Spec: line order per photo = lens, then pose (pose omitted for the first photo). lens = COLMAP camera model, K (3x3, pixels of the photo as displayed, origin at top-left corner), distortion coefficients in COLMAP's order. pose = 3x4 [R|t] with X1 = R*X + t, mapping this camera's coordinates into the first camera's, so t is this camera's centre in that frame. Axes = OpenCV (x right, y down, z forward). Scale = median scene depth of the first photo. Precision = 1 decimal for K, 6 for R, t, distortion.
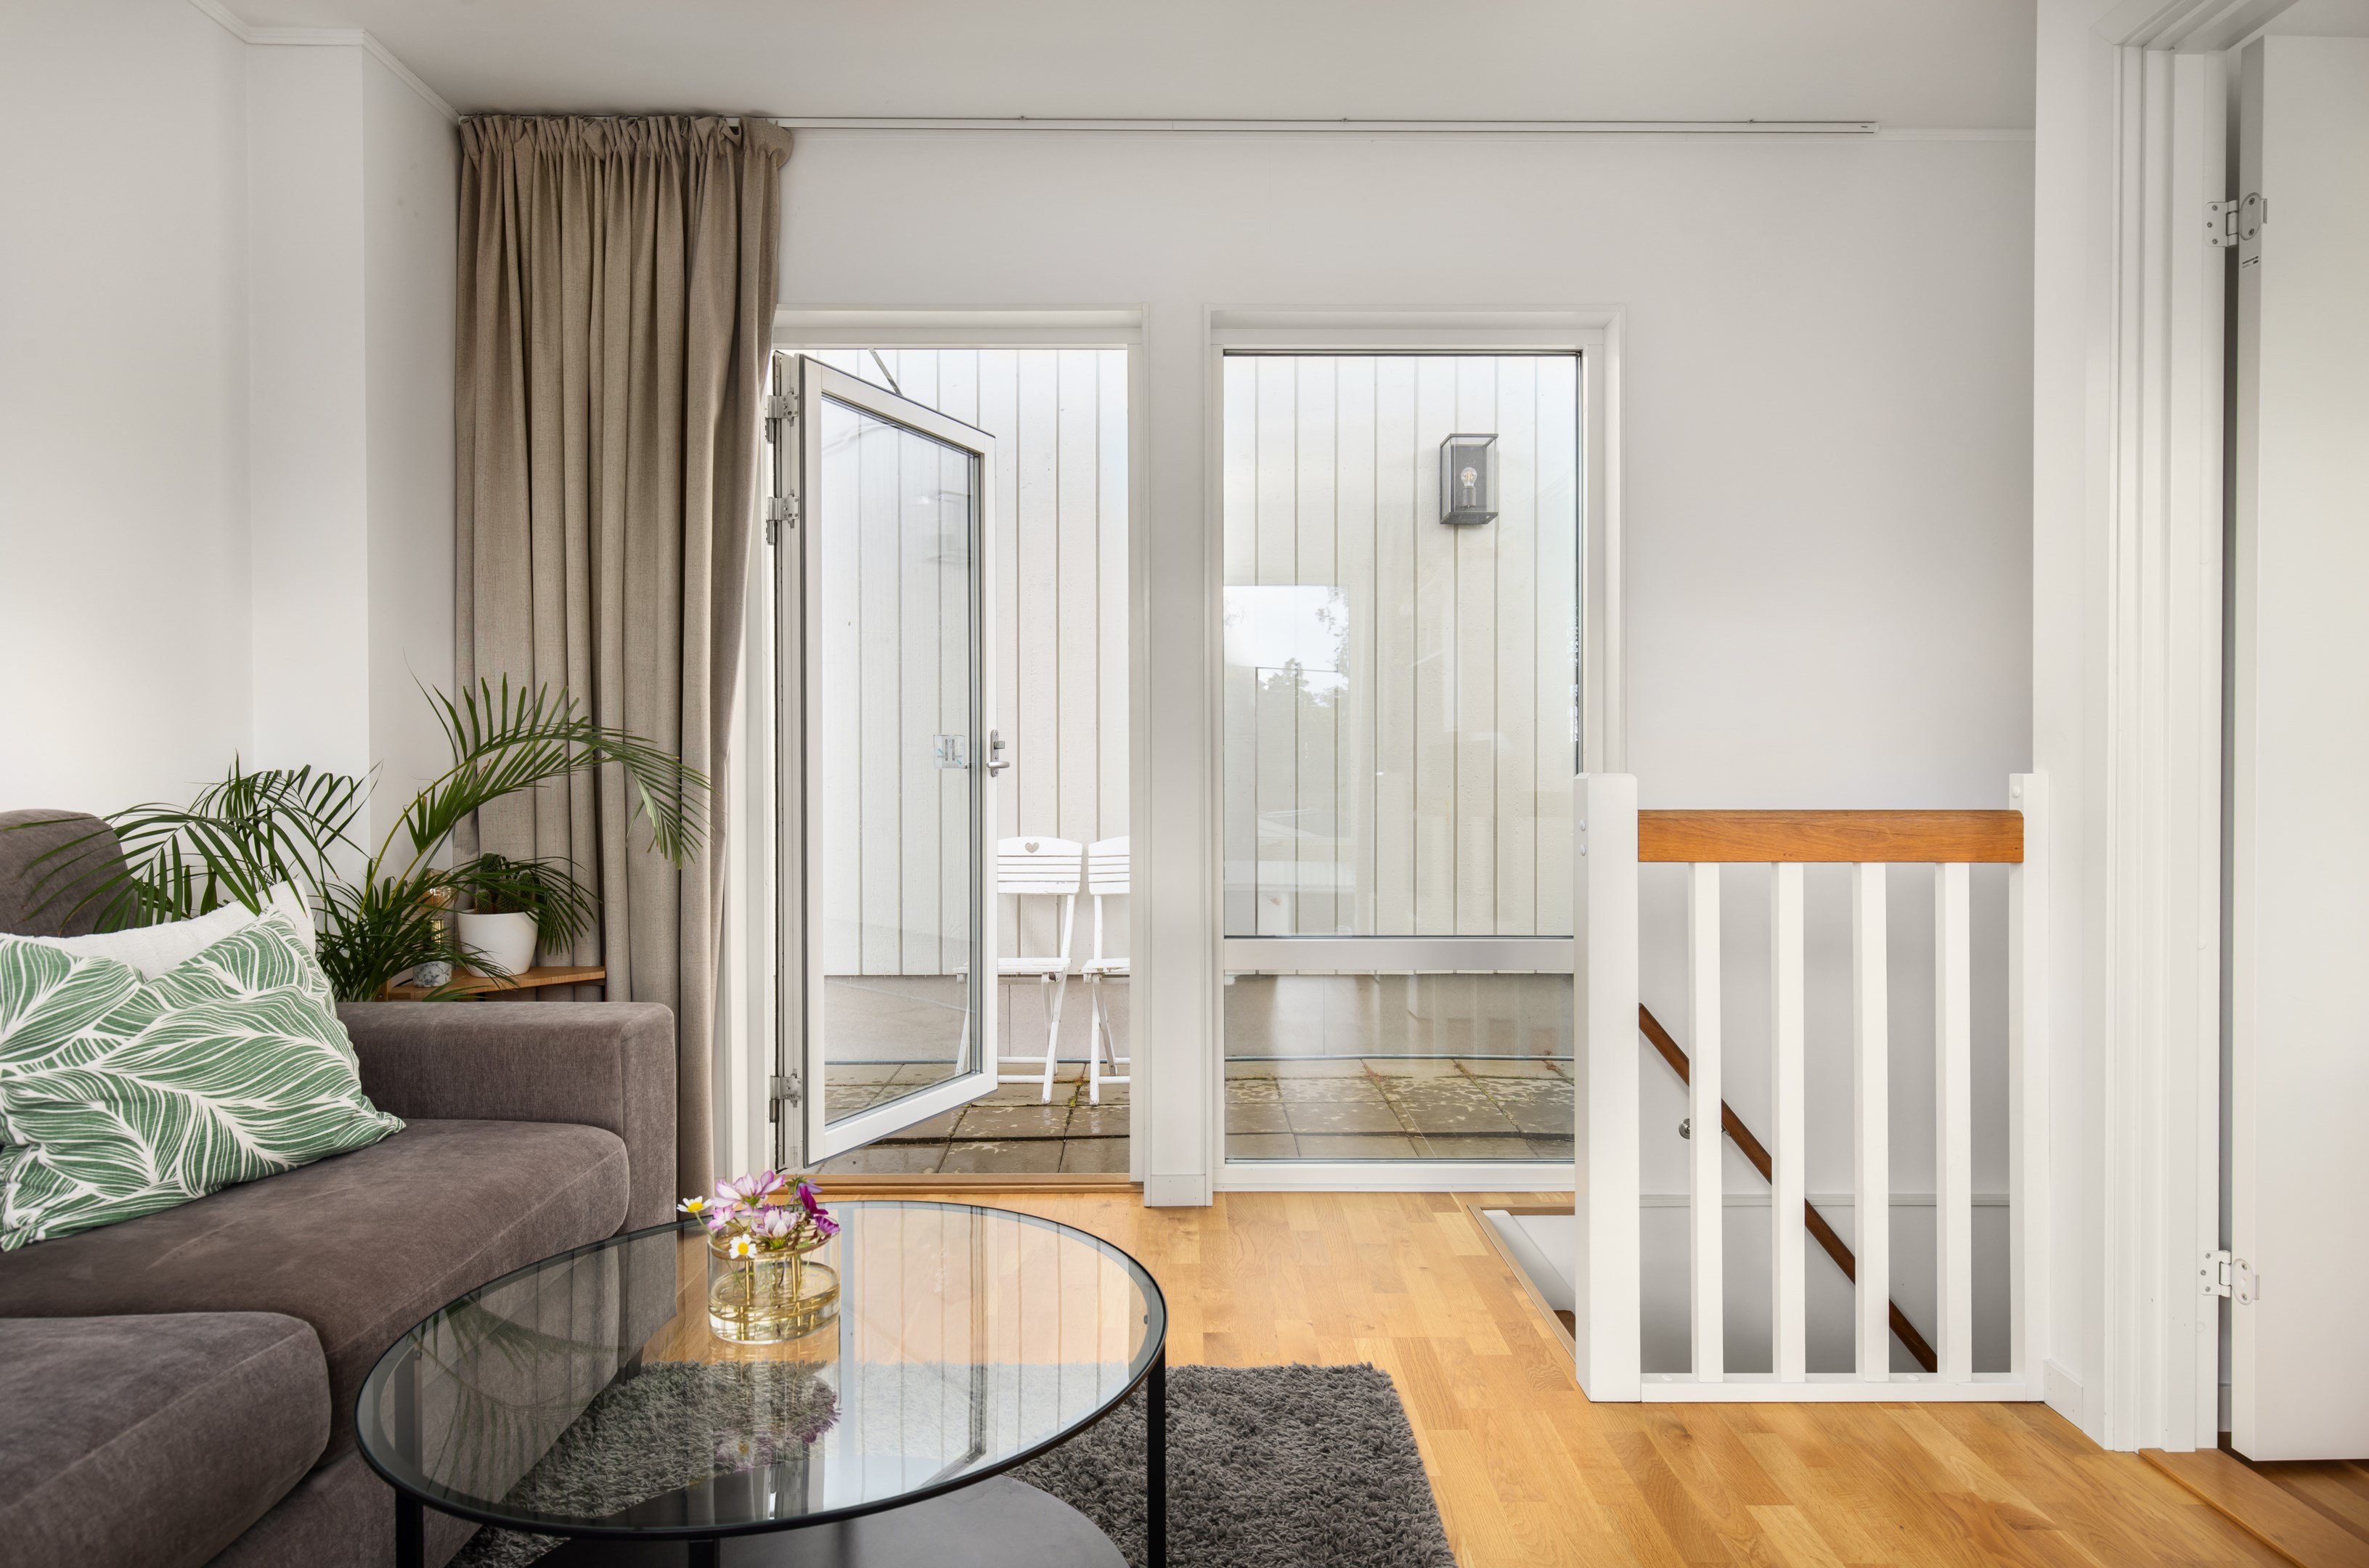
lens RADIAL K [[1335.7, 0, 1184.8], [0, 1335.7, 777.8], [0, 0, 1]] dist [0.002614, 0.000511]
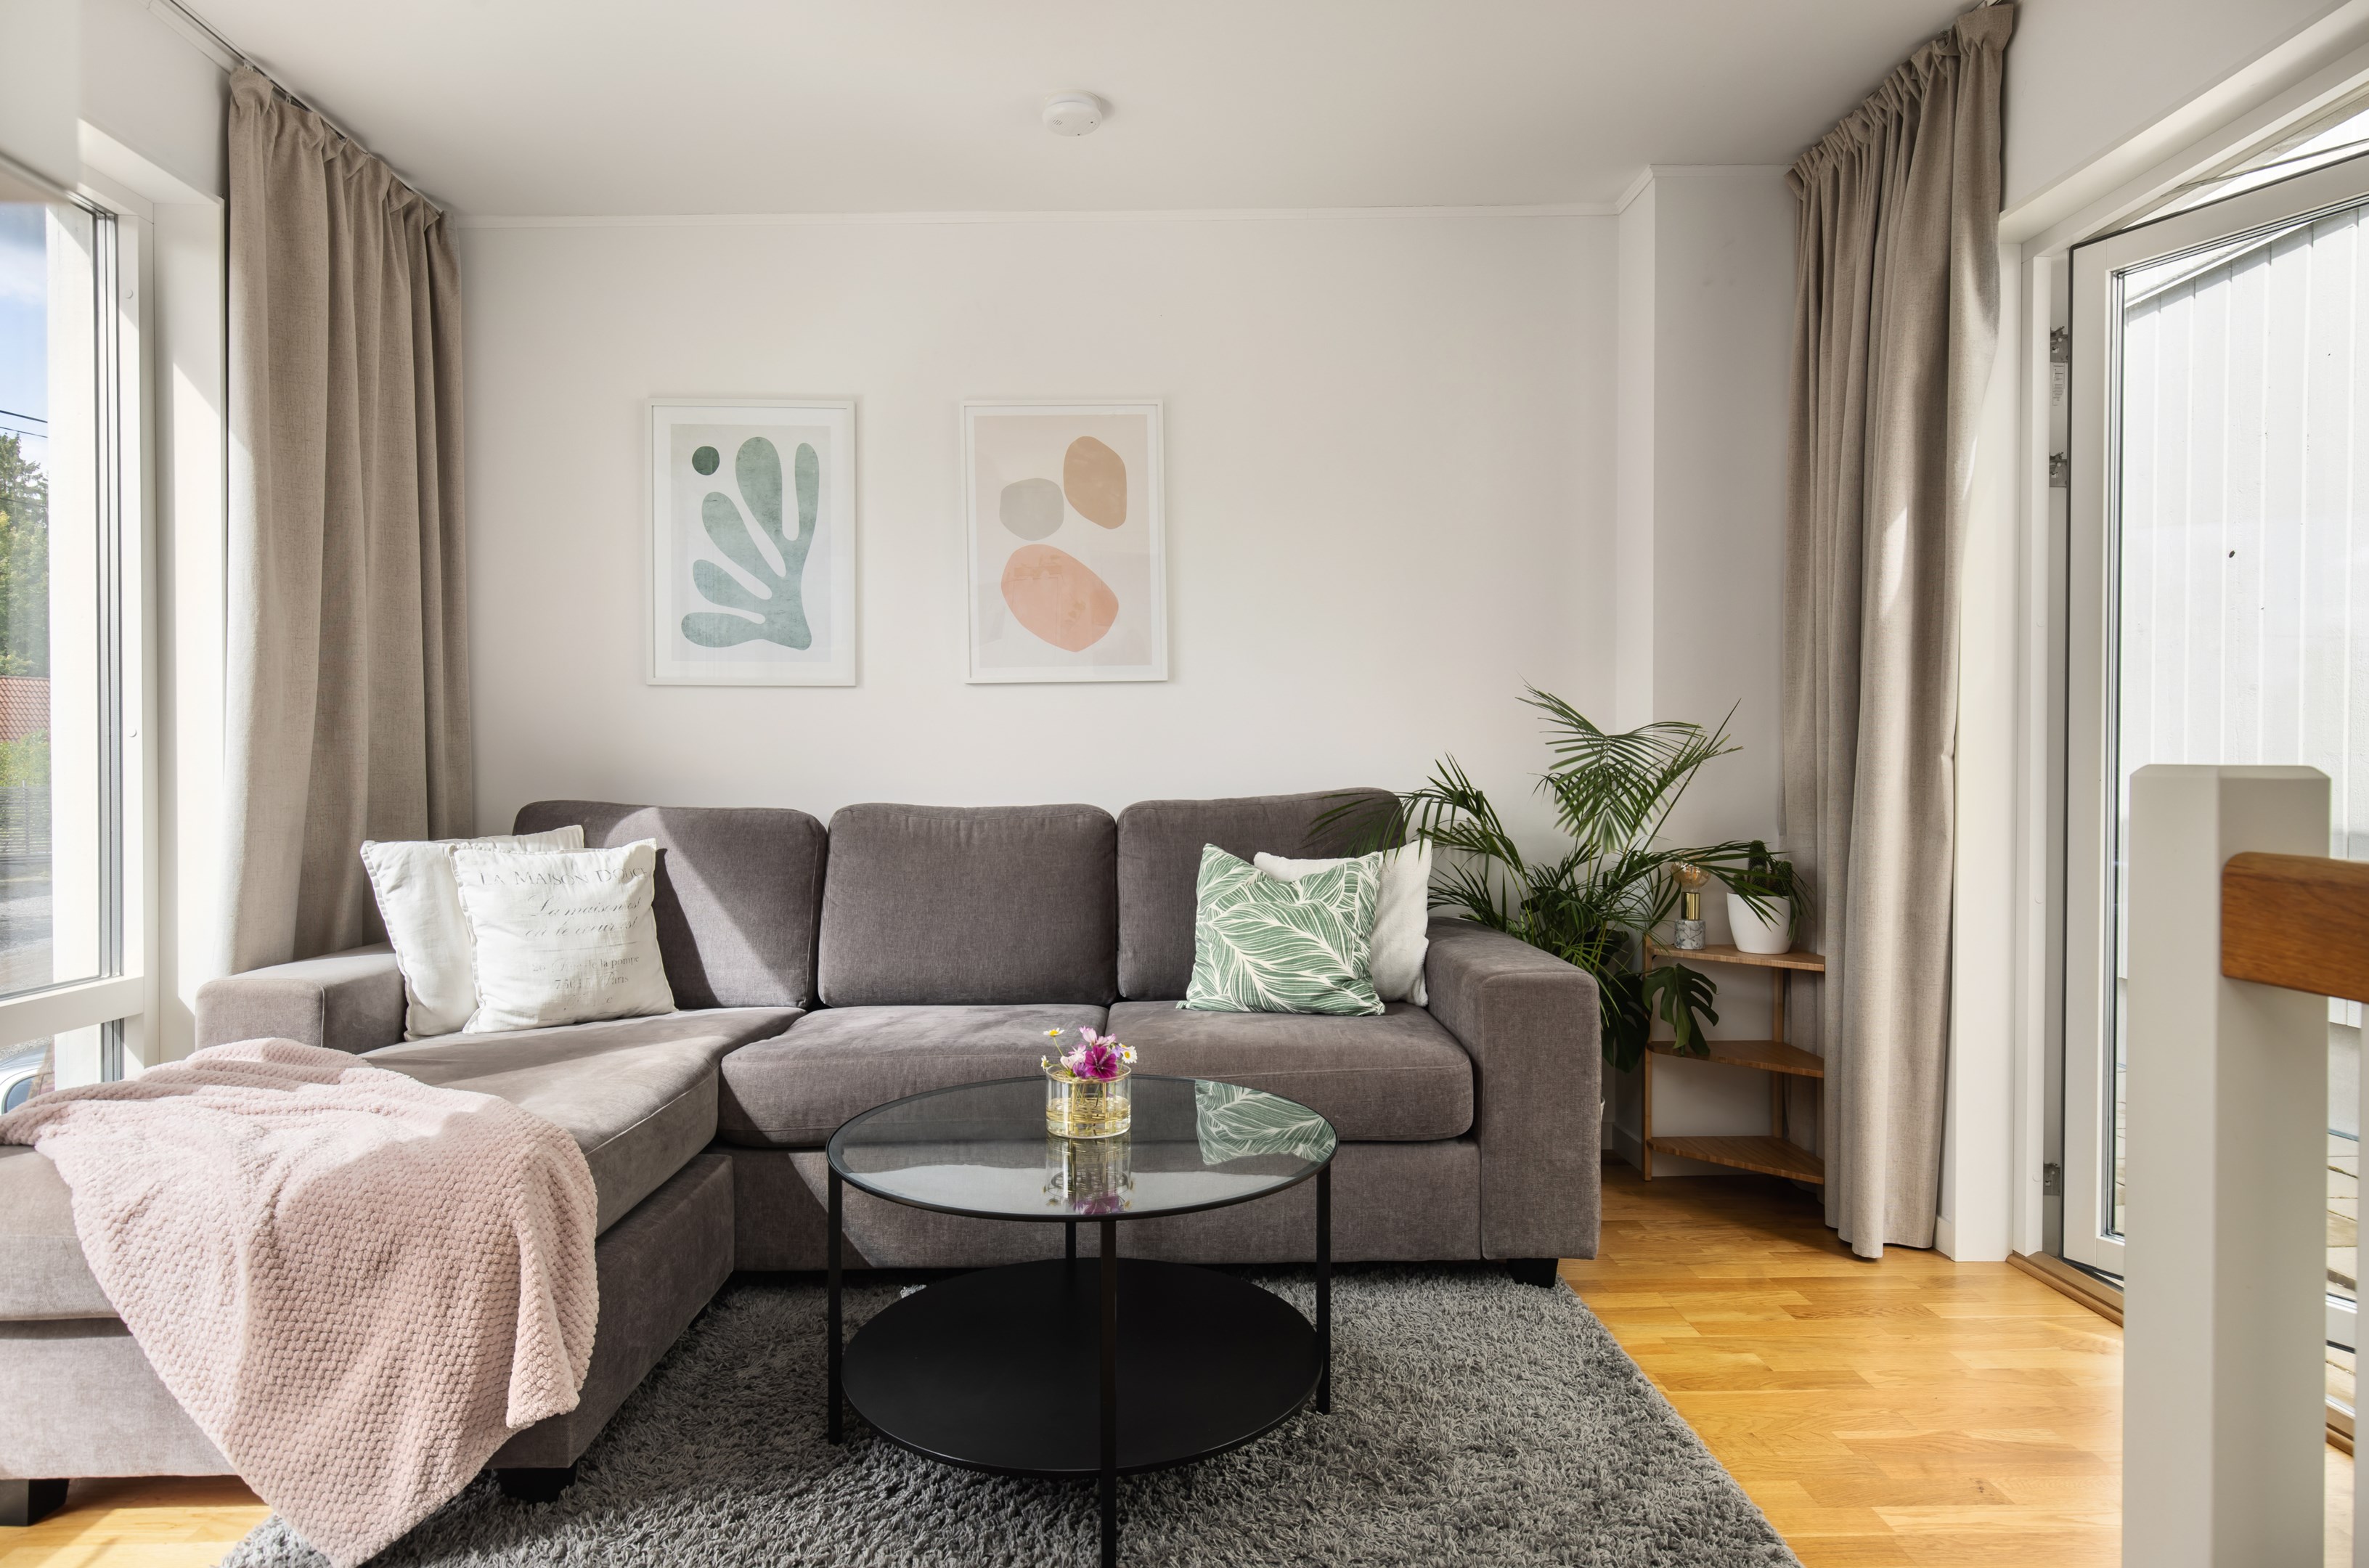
lens RADIAL K [[1335.7, 0, 1185.5], [0, 1335.7, 783.5], [0, 0, 1]] dist [0.002614, 0.000511]
pose [[0.036059, 0.012616, -0.999270, 0.952687], [-0.011238, 0.999862, 0.012218, 0.000379], [0.999286, 0.010789, 0.036196, 0.836737]]
